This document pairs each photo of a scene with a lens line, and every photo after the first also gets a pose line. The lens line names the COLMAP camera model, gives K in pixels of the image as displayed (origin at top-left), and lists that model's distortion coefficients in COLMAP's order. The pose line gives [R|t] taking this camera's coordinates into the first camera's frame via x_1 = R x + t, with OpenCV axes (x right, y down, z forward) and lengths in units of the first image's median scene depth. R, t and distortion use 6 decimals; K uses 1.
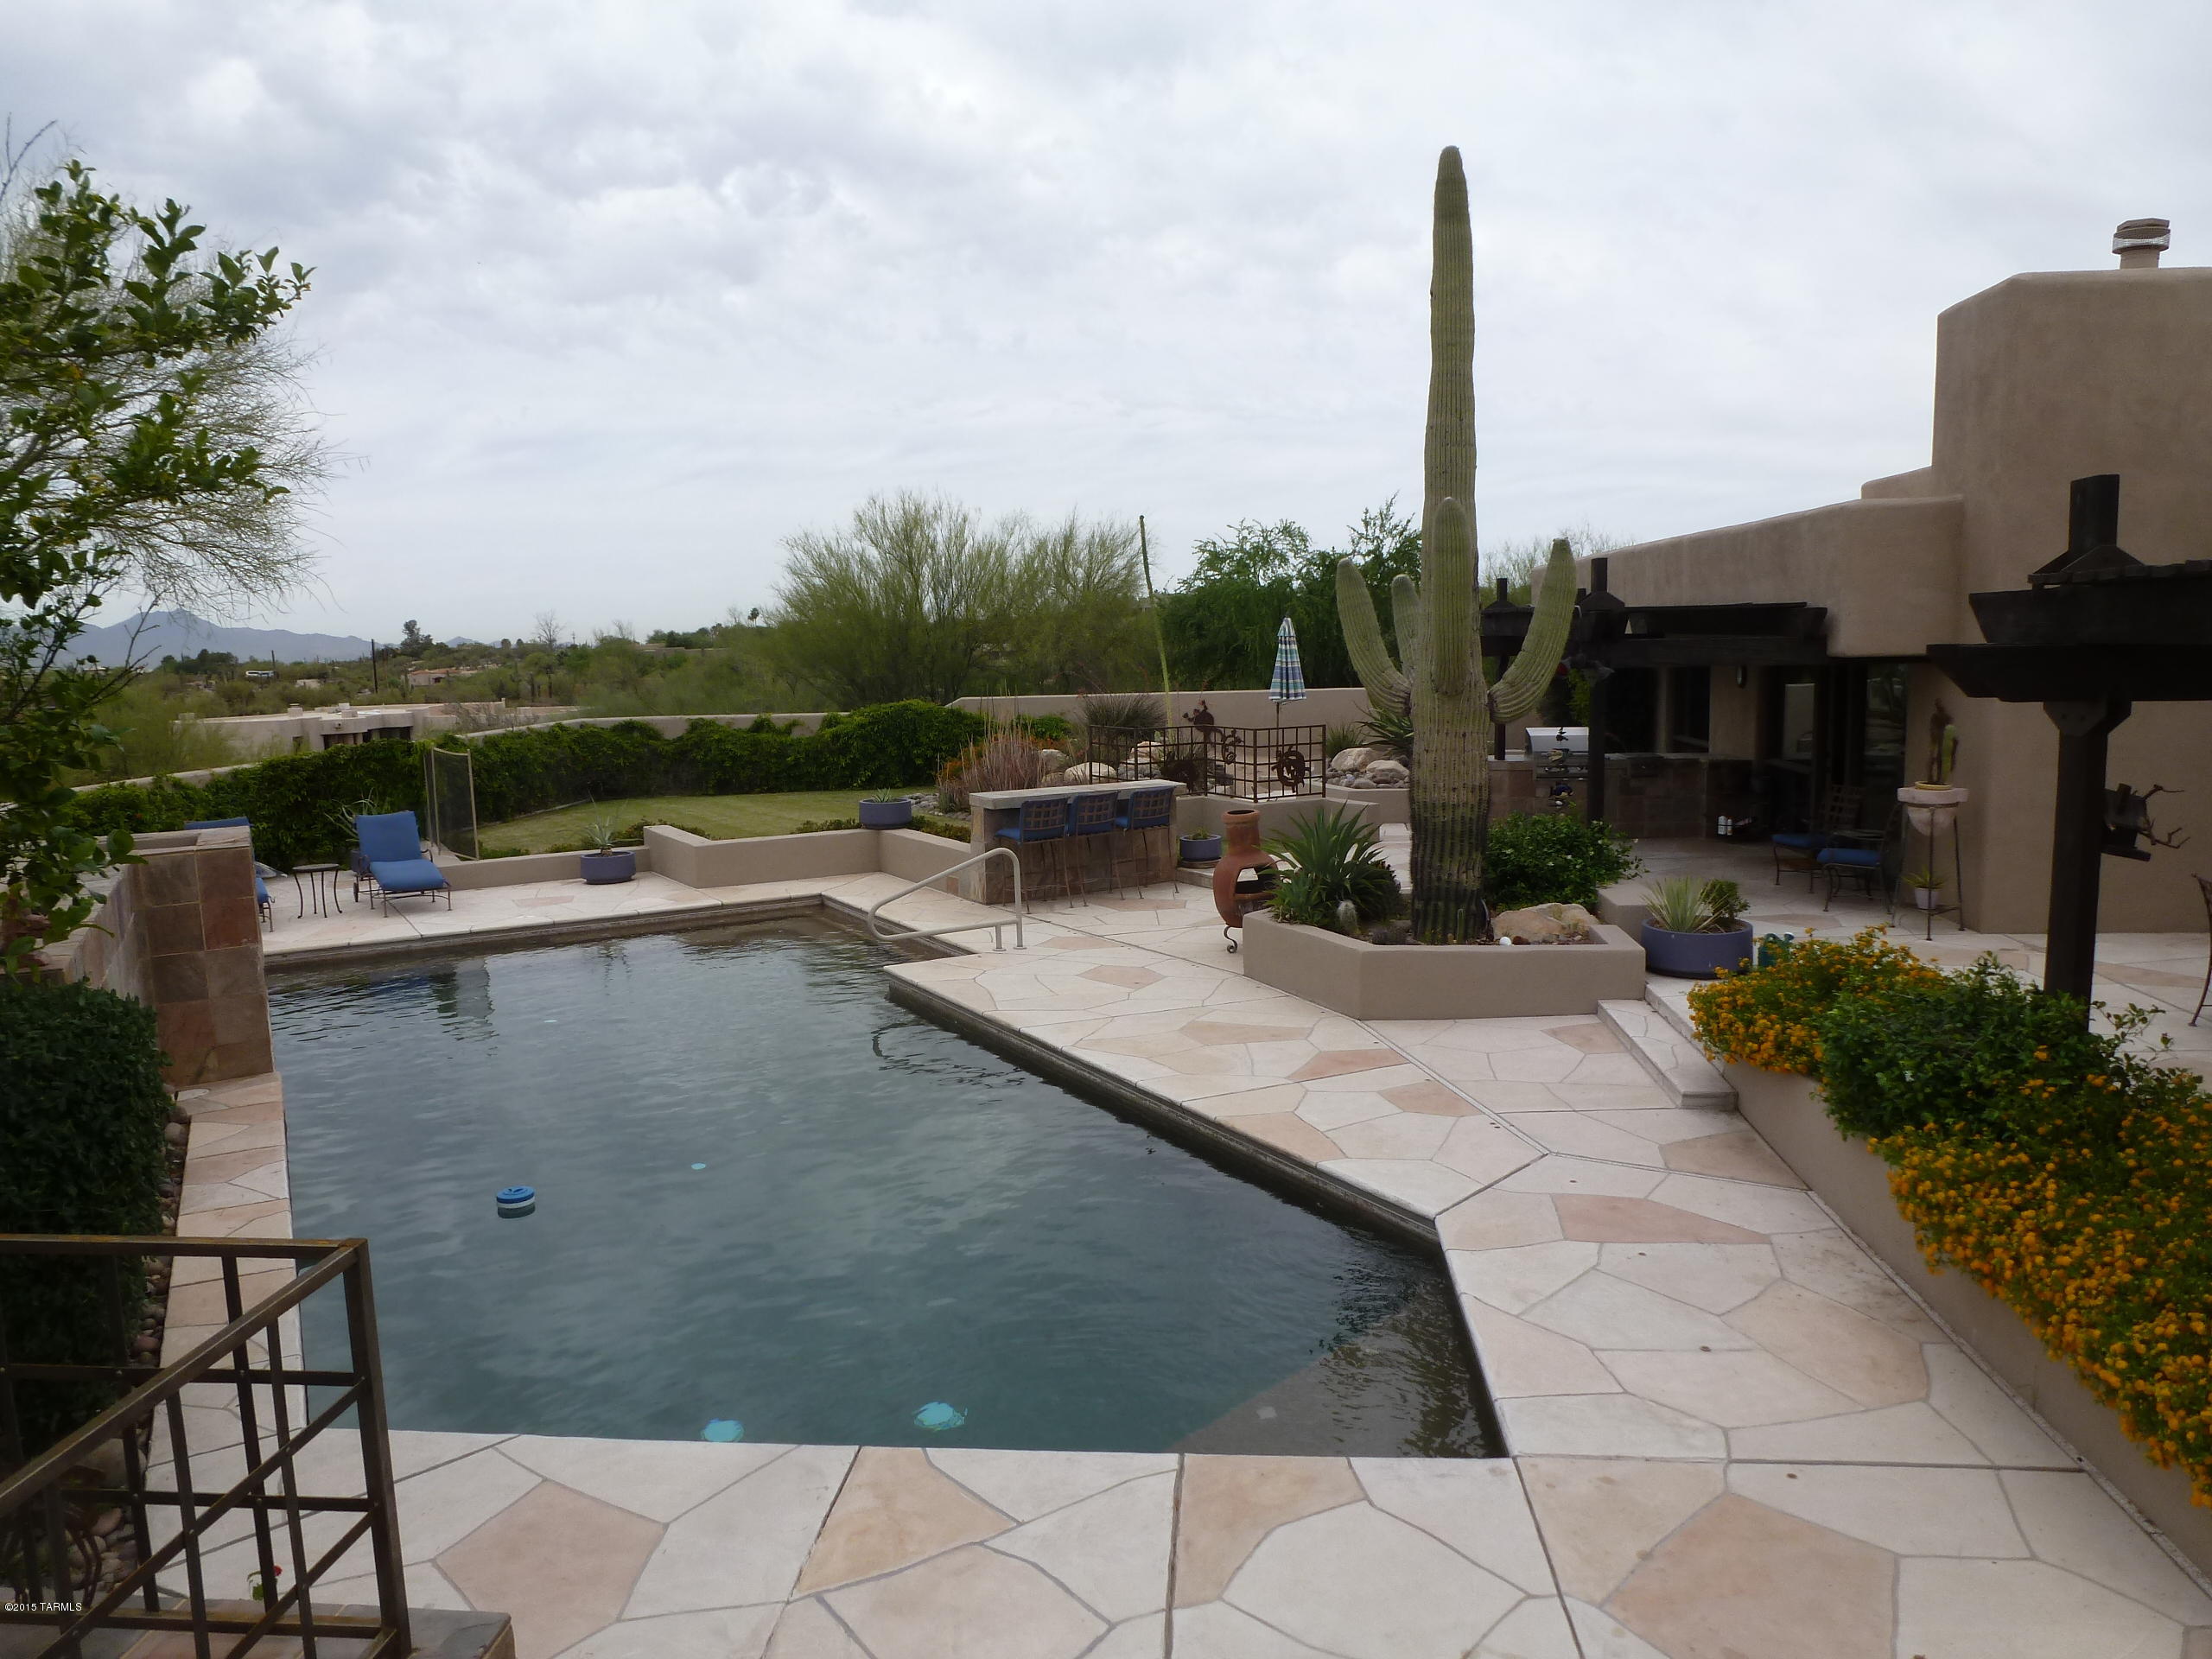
lens RADIAL K [[1499.6, 0, 1106.0], [0, 1499.6, 829.5], [0, 0, 1]] dist [-0.062944, 0.026285]
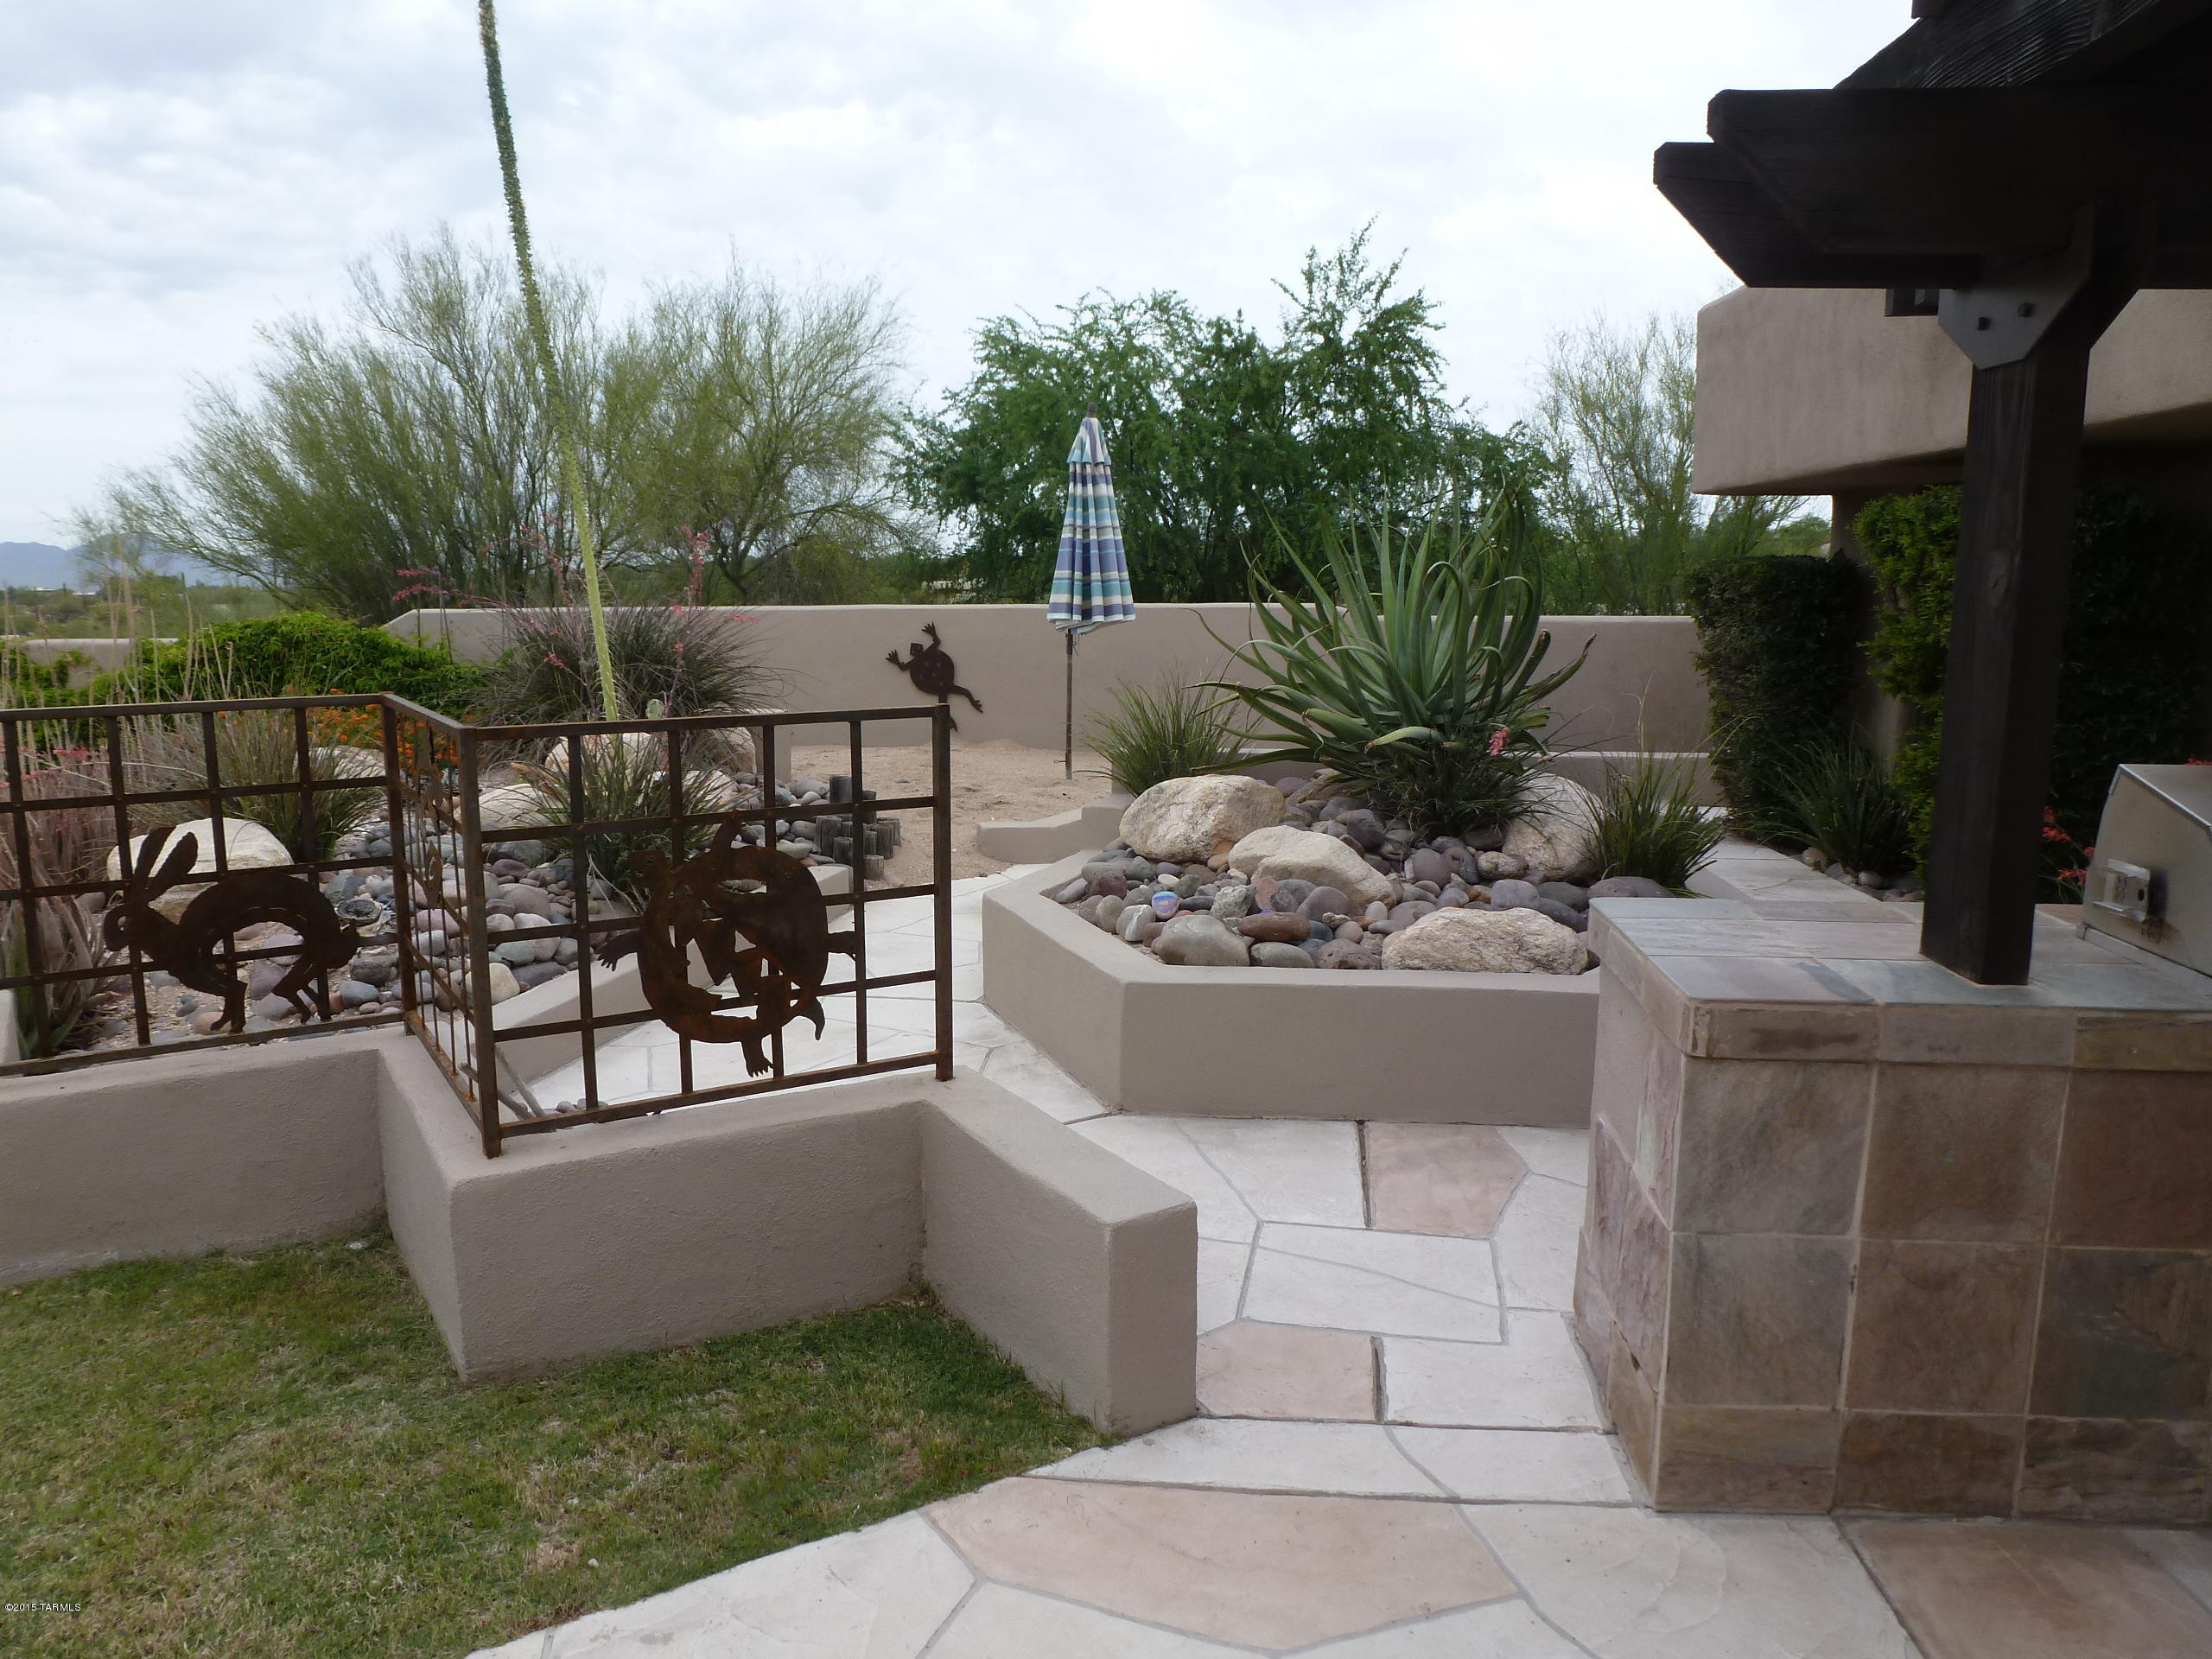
lens RADIAL K [[1499.6, 0, 1106.0], [0, 1499.6, 829.5], [0, 0, 1]] dist [-0.062944, 0.026285]
pose [[0.999598, 0.020879, 0.019166, 0.119624], [-0.021504, 0.999225, 0.032978, -0.044460], [-0.018462, -0.033377, 0.999272, 0.595506]]
